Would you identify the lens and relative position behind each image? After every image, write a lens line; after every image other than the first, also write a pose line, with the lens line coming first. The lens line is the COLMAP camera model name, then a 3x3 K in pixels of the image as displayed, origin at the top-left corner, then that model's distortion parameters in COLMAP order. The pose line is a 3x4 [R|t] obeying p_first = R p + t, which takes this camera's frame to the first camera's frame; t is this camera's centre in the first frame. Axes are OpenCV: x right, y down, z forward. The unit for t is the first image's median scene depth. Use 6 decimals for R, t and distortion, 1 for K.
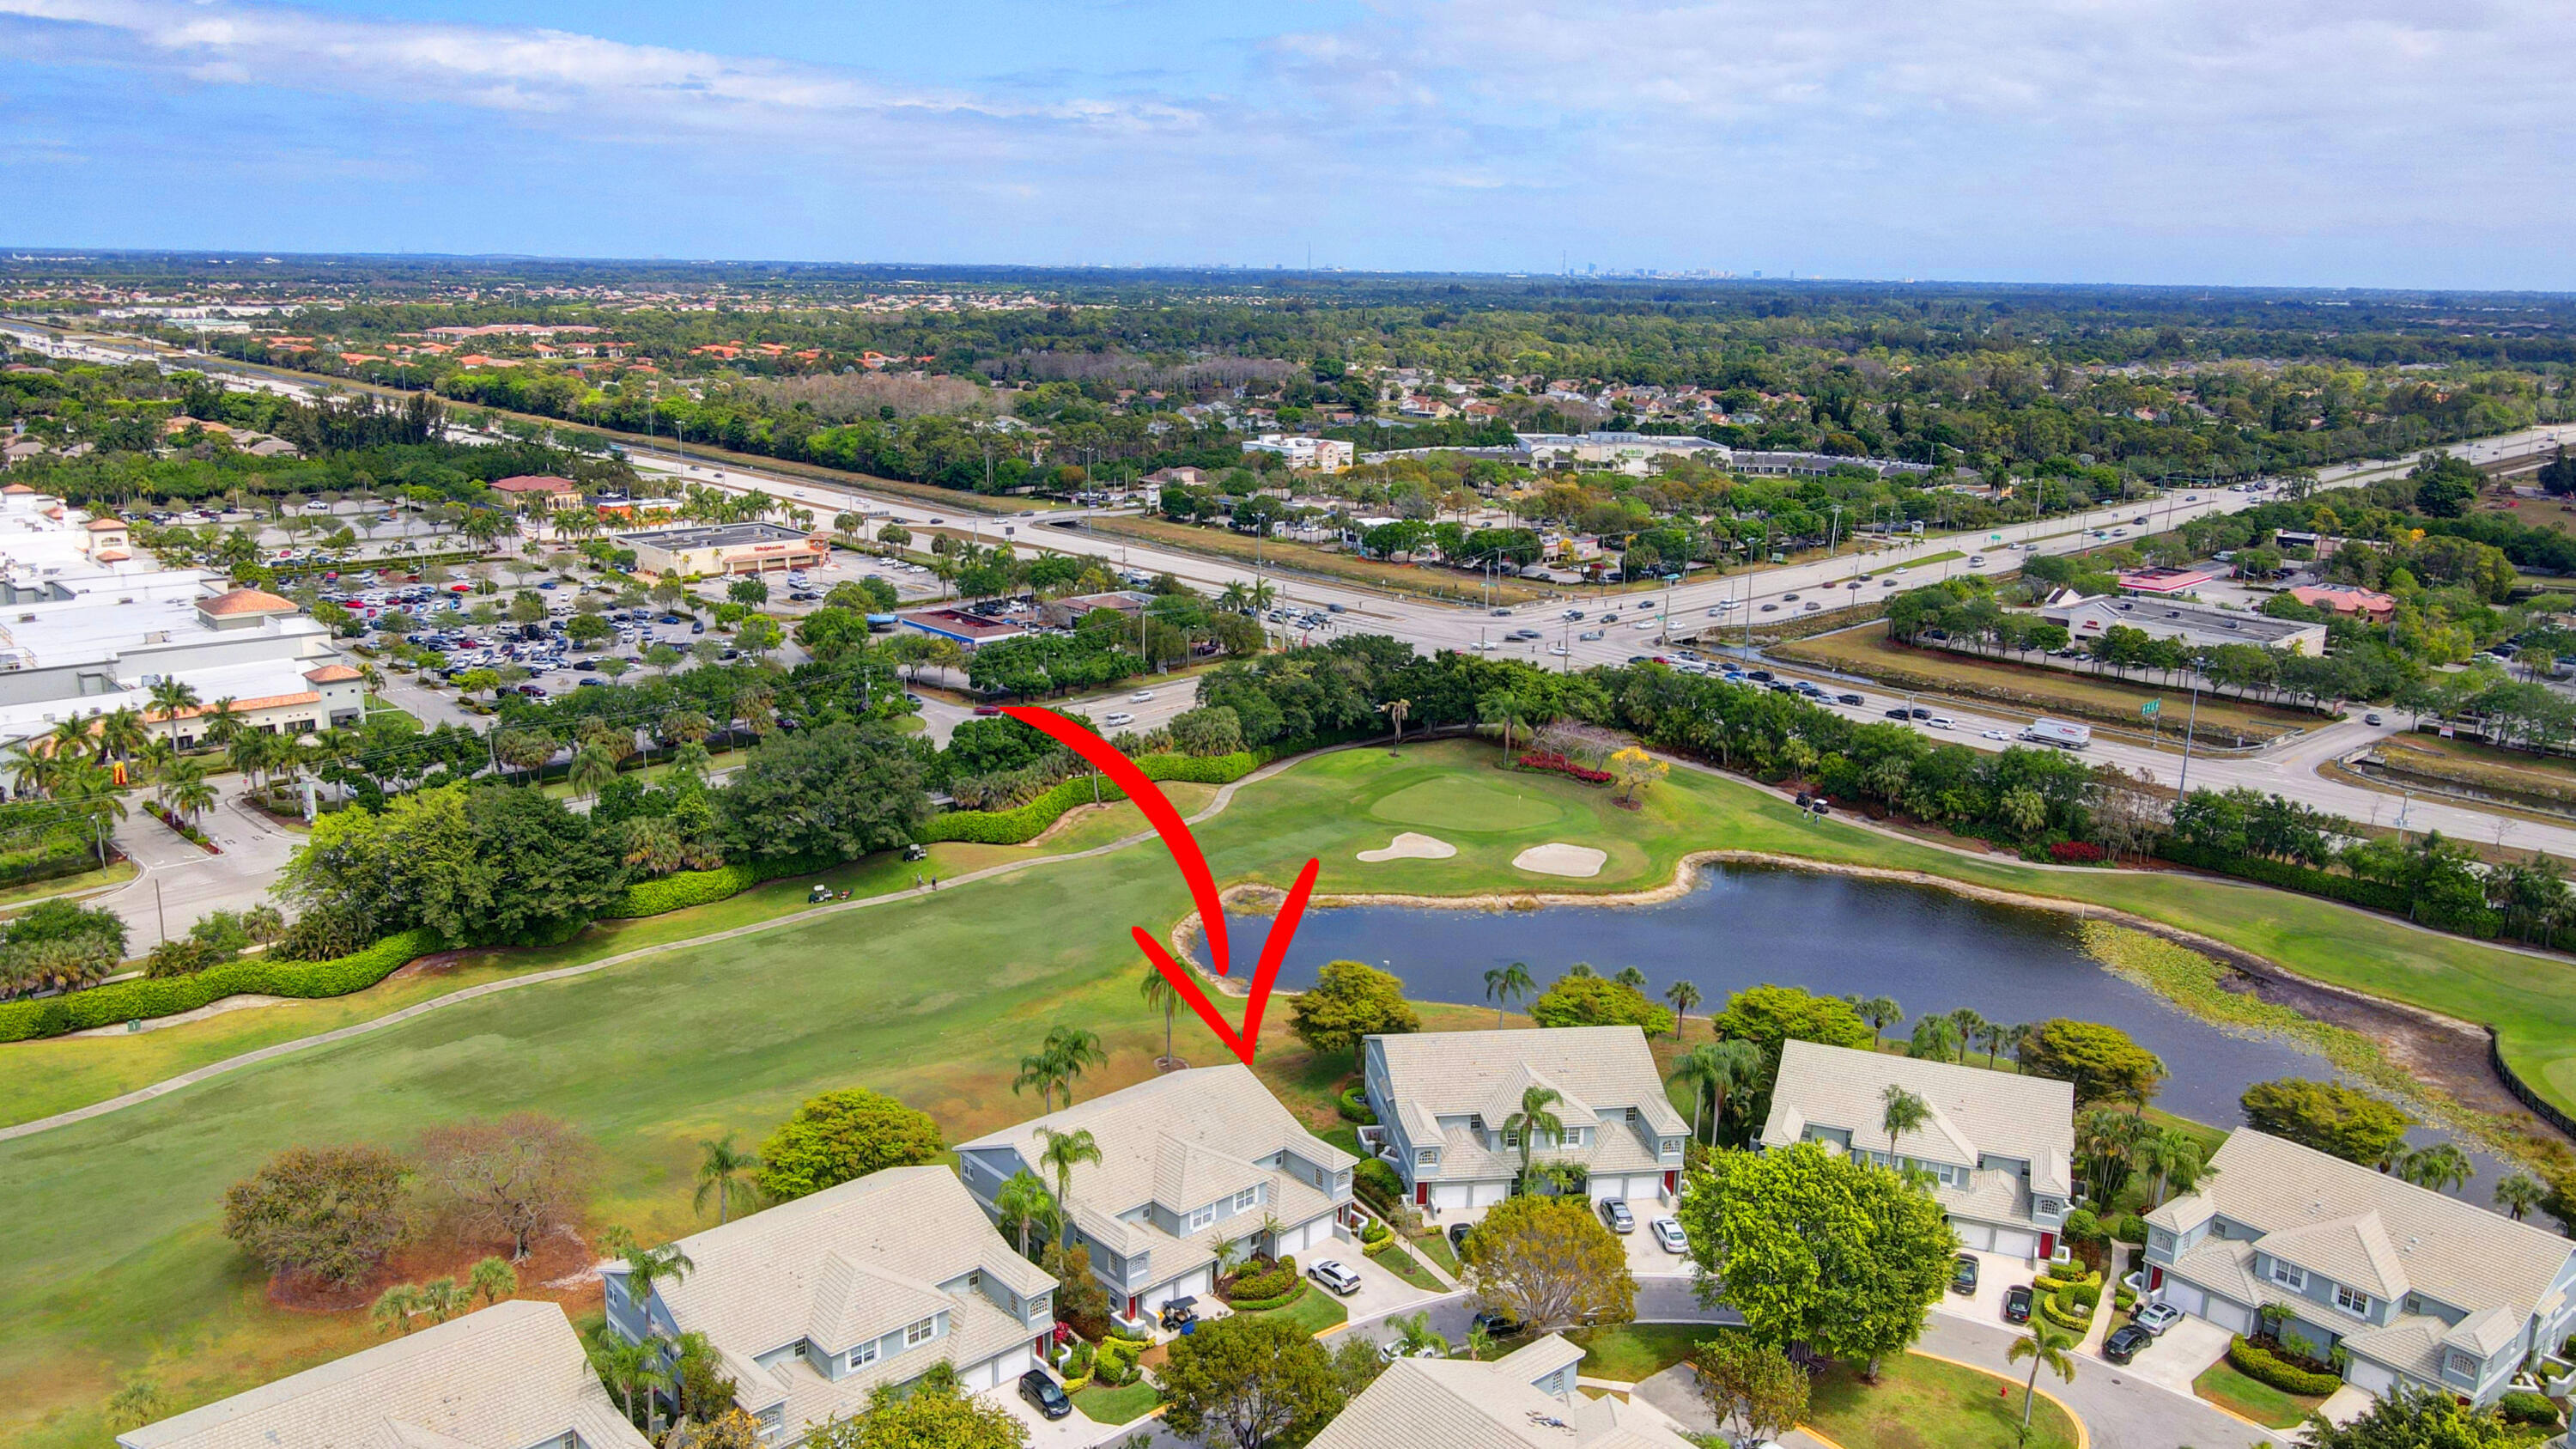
lens RADIAL K [[1860.1, 0, 1288.0], [0, 1860.1, 724.5], [0, 0, 1]] dist [0.011410, 0.007820]
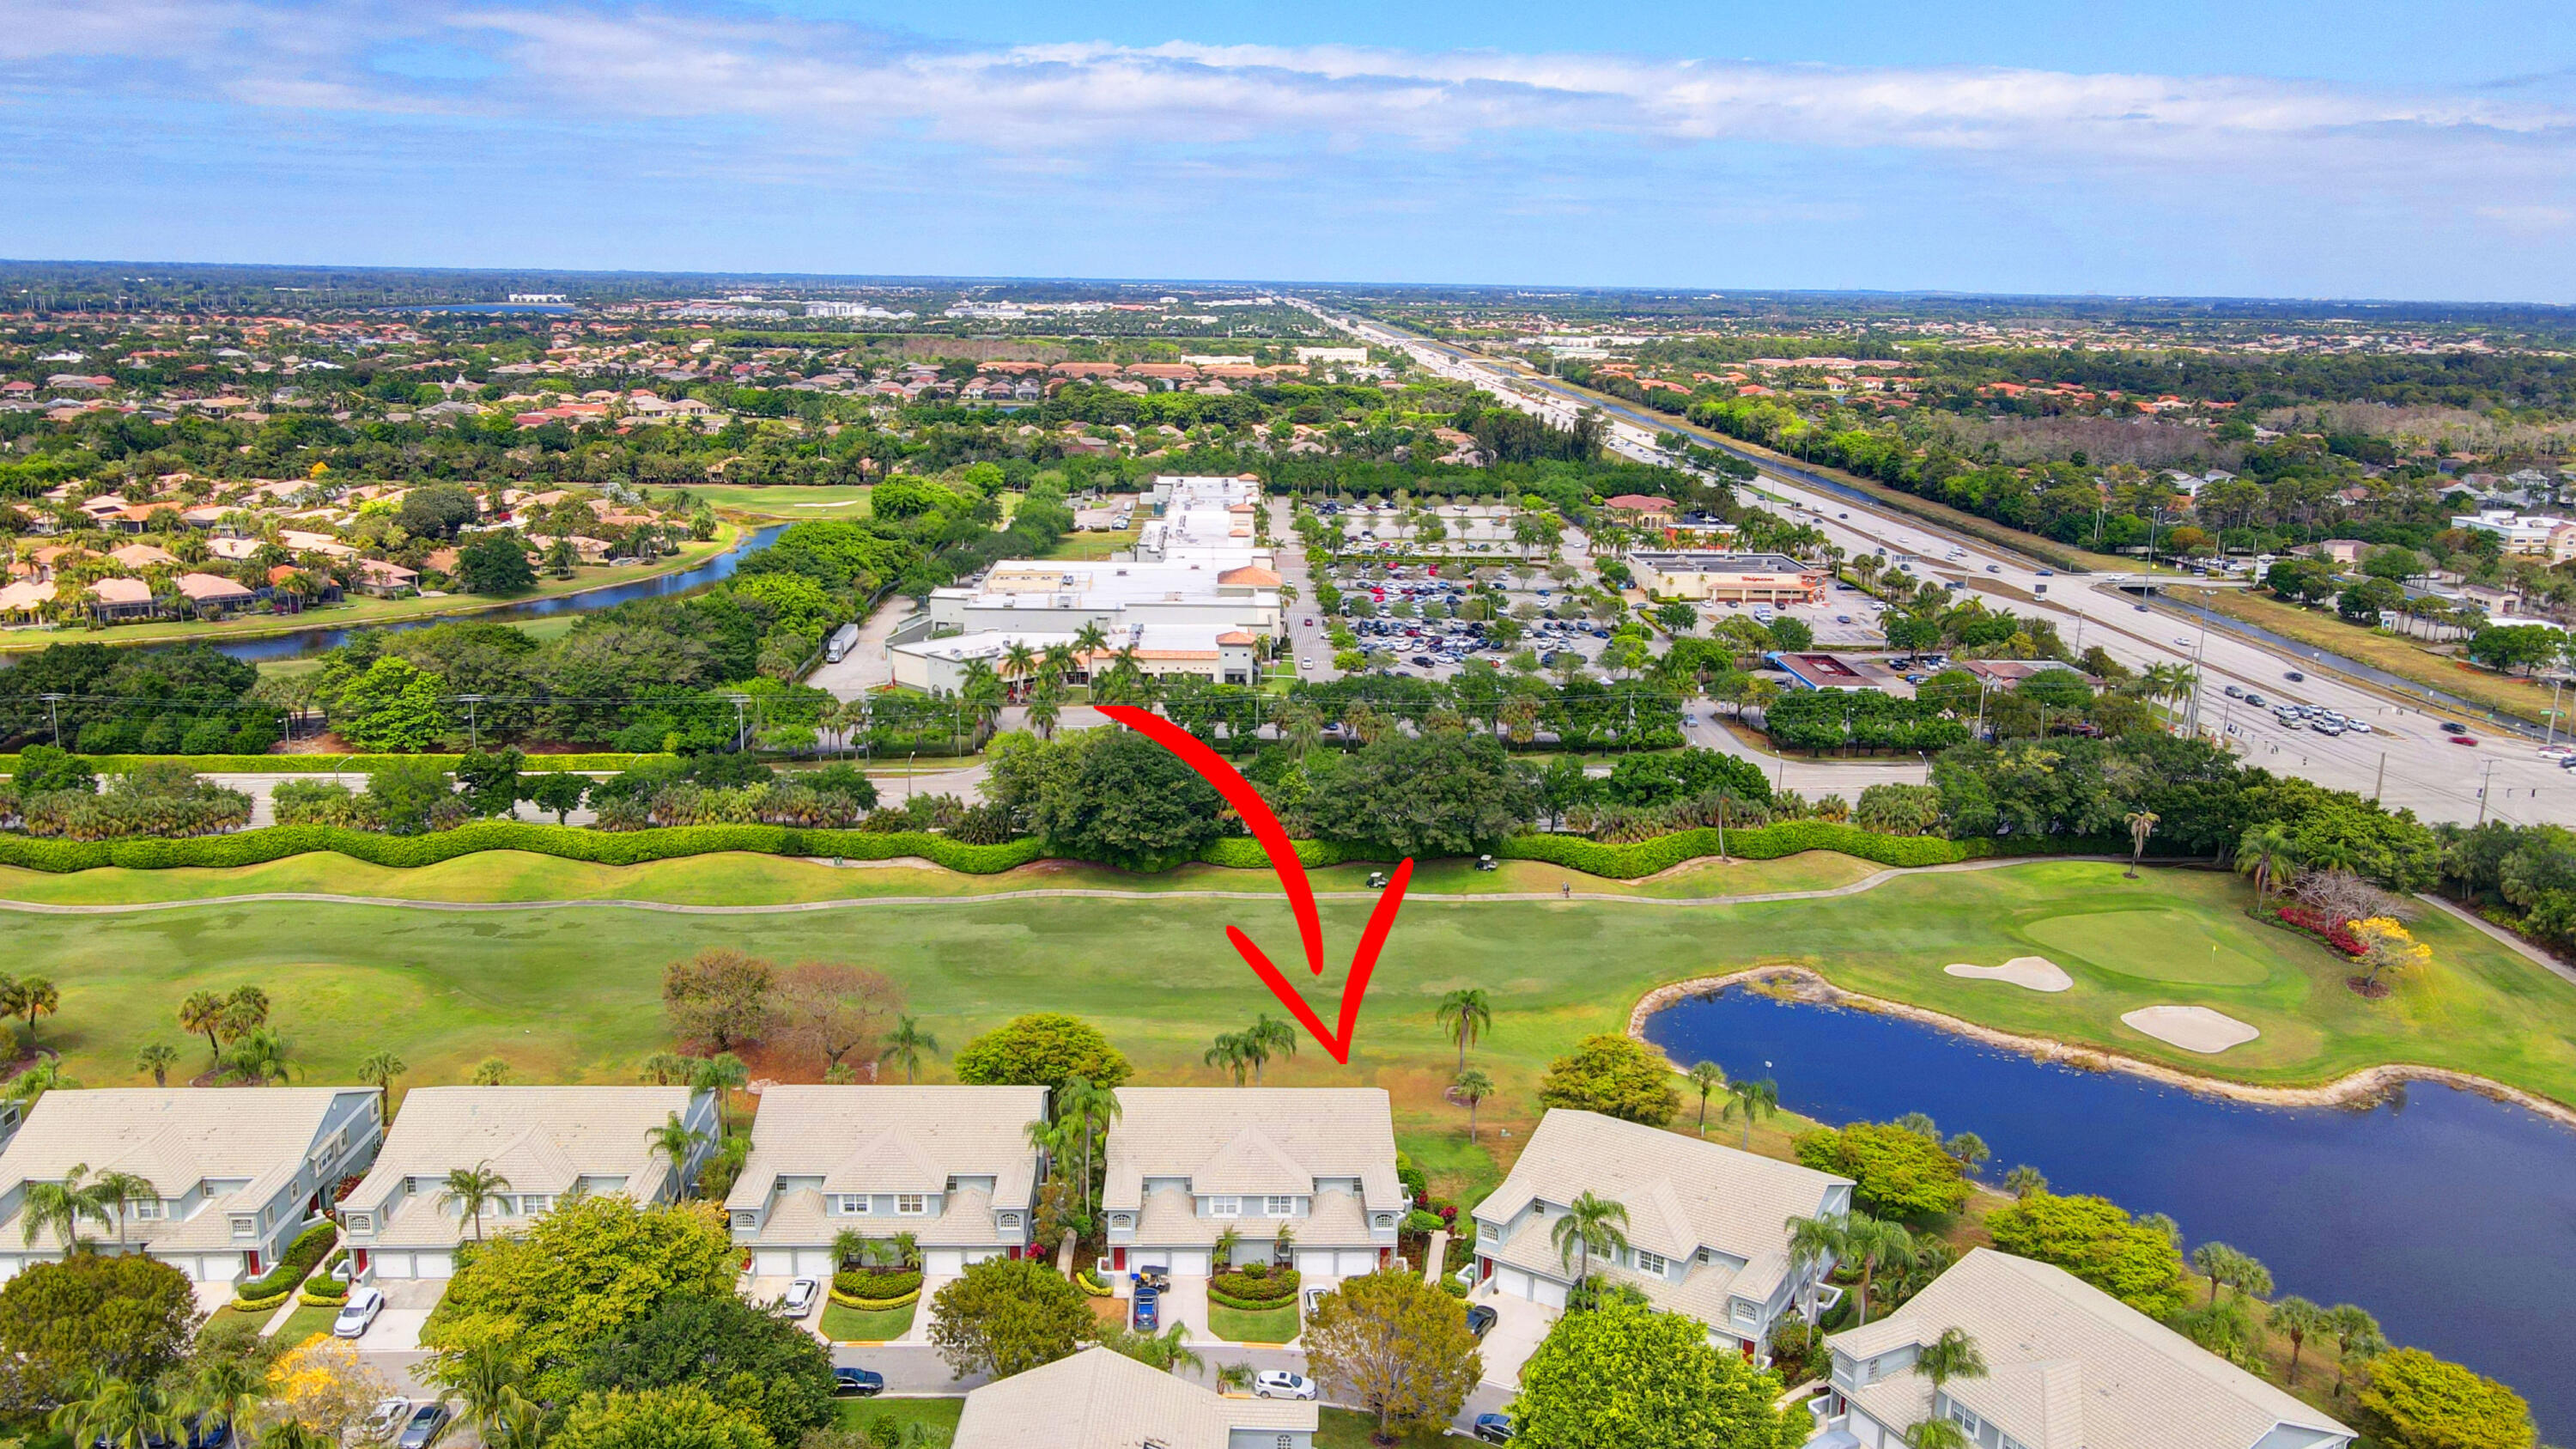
lens RADIAL K [[1884.9, 0, 1288.0], [0, 1884.9, 724.5], [0, 0, 1]] dist [-0.002562, 0.003548]
pose [[0.774275, 0.145286, -0.615946, 0.328292], [-0.157915, 0.986858, 0.034267, -0.024144], [0.612830, 0.070735, 0.787043, 0.094118]]
